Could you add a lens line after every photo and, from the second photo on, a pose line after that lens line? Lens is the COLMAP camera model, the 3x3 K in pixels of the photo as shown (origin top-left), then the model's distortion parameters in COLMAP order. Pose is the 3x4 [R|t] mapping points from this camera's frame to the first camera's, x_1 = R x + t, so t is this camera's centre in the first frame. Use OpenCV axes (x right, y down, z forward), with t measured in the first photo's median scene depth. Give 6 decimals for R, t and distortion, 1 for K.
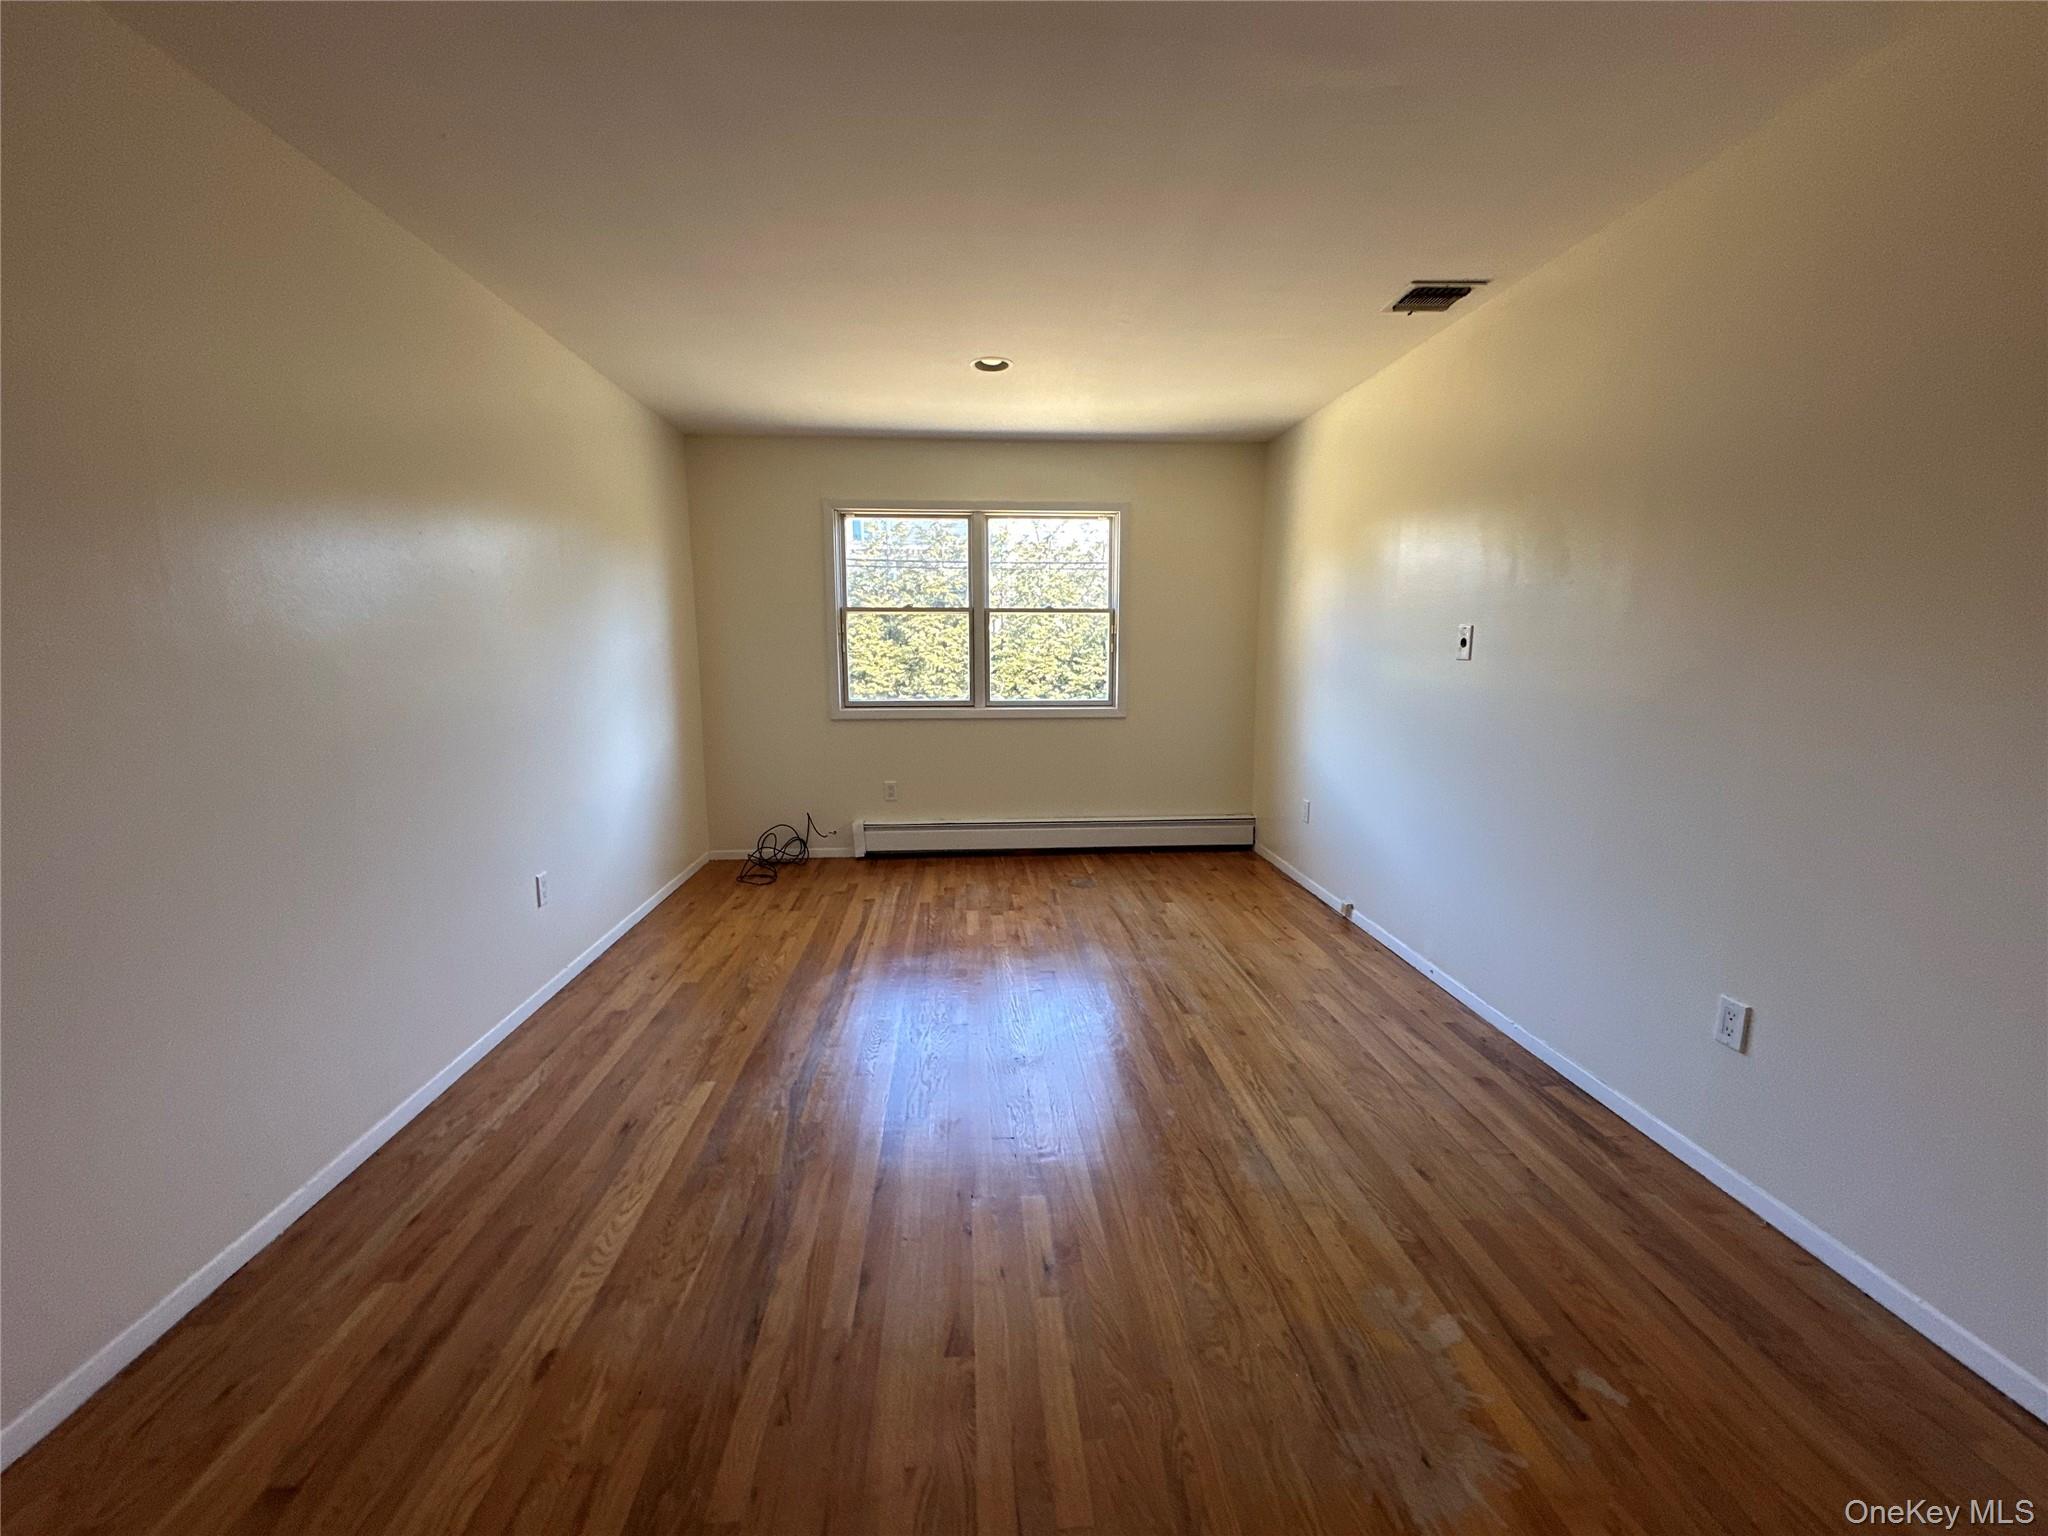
lens RADIAL K [[816.6, 0, 1026.0], [0, 816.6, 766.6], [0, 0, 1]] dist [-0.002885, 0.001146]
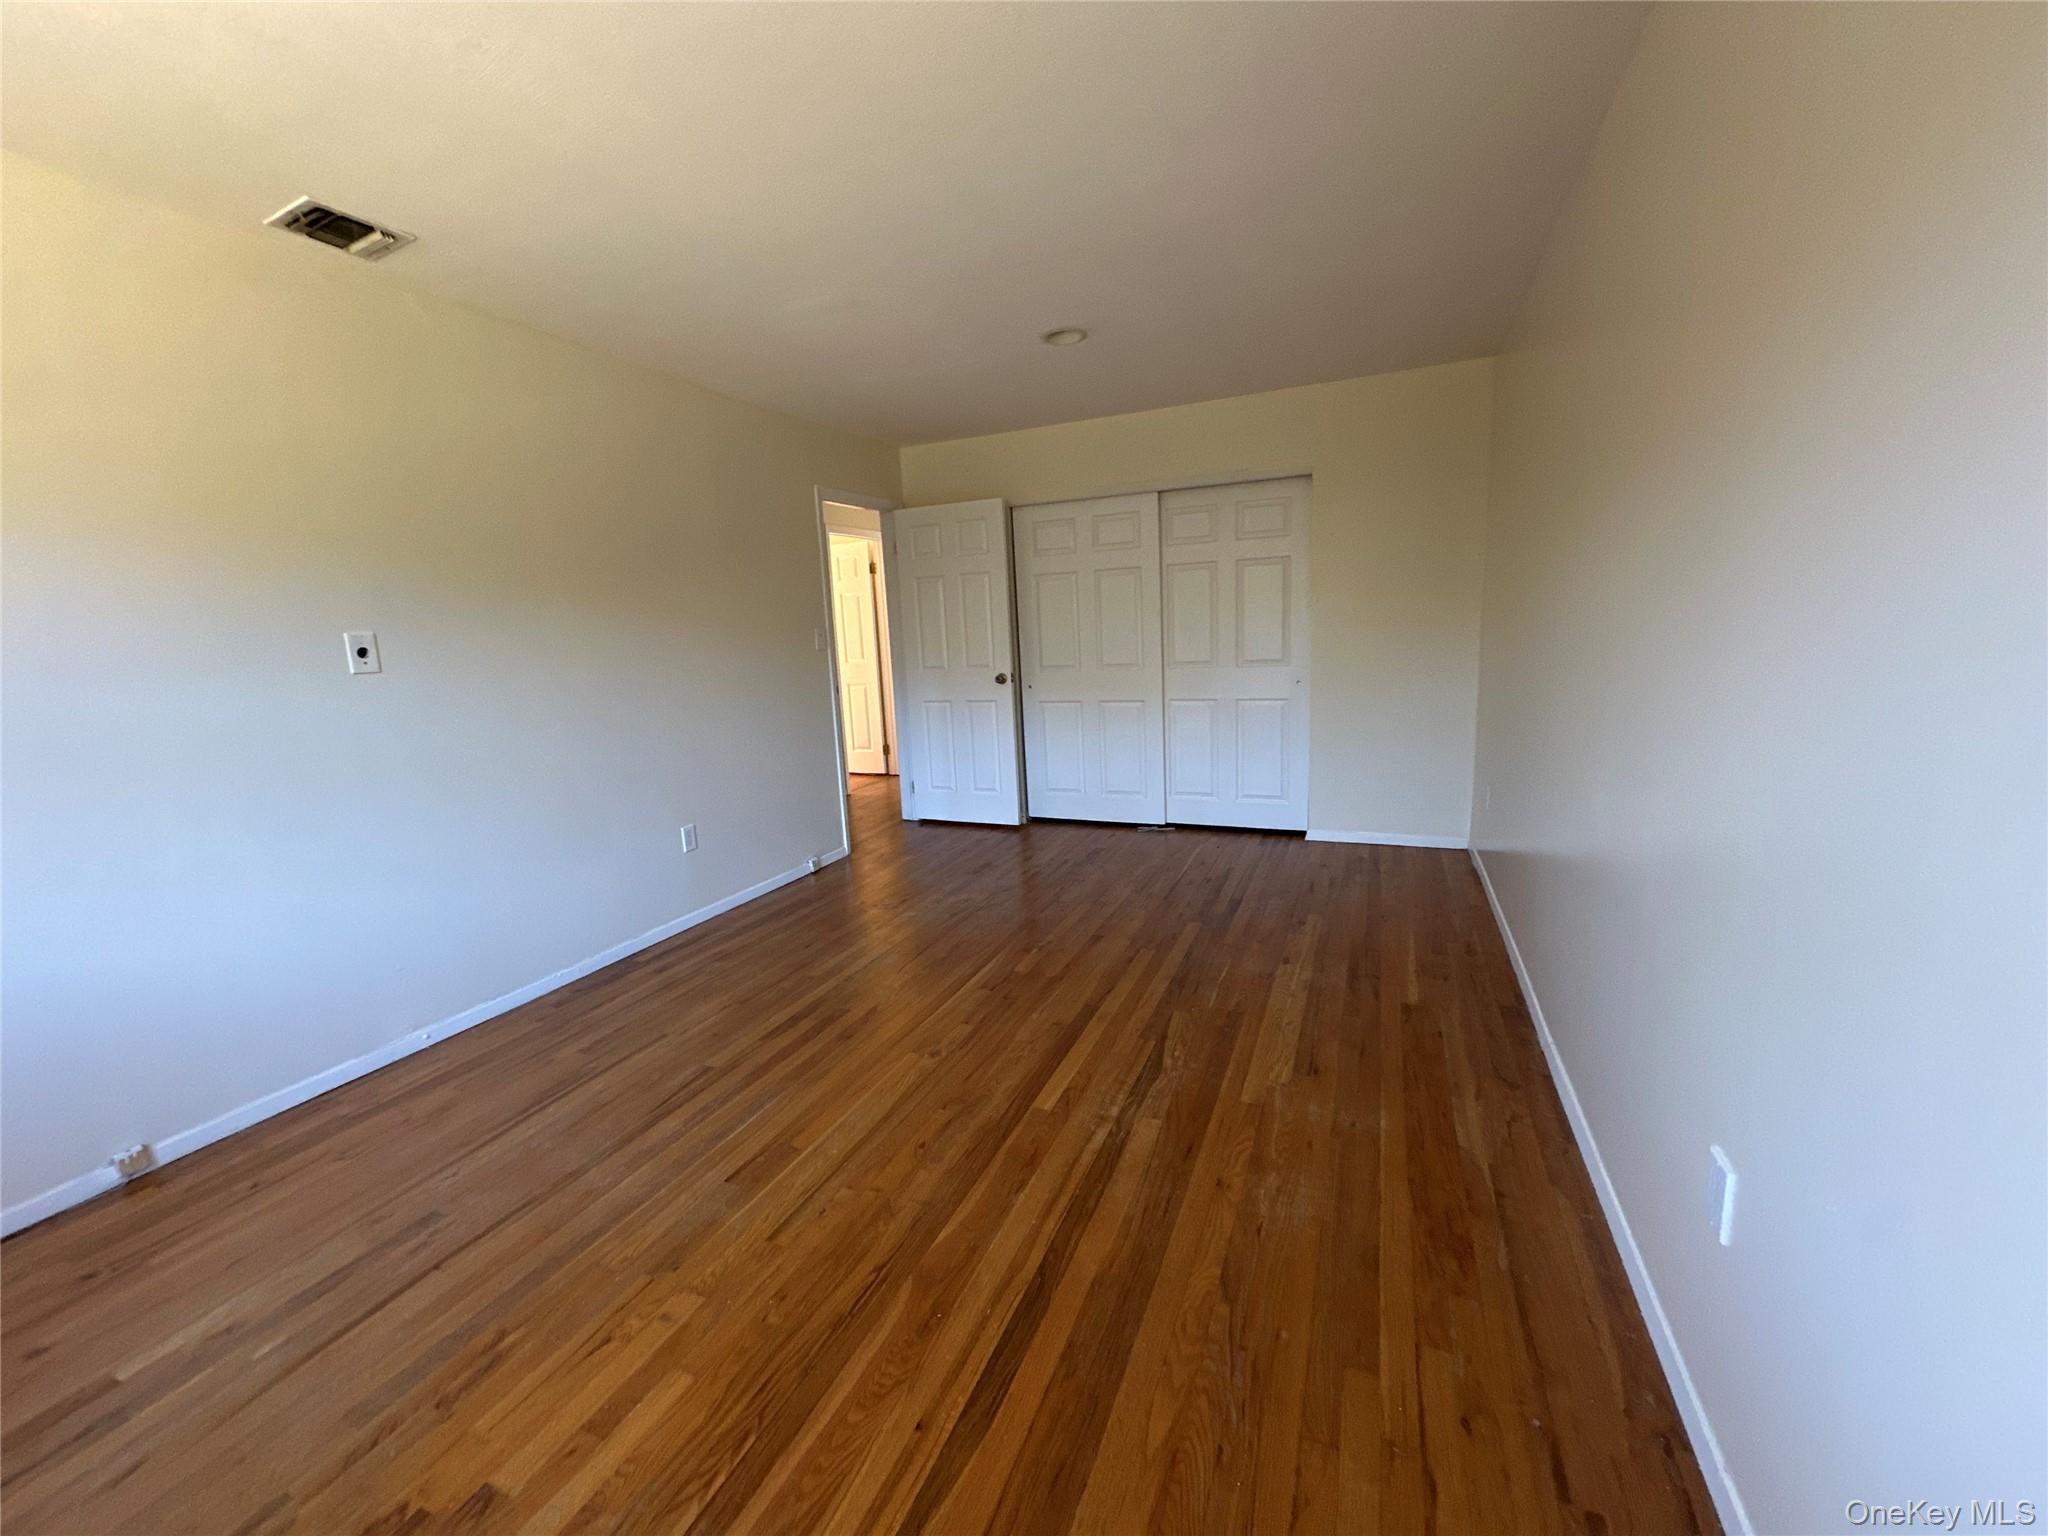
lens RADIAL K [[816.6, 0, 1024.6], [0, 816.6, 760.5], [0, 0, 1]] dist [-0.002885, 0.001146]
pose [[-0.885180, -0.031742, 0.464165, -0.352816], [0.116465, 0.950788, 0.287121, -0.156001], [-0.450436, 0.308213, -0.837921, 1.070871]]
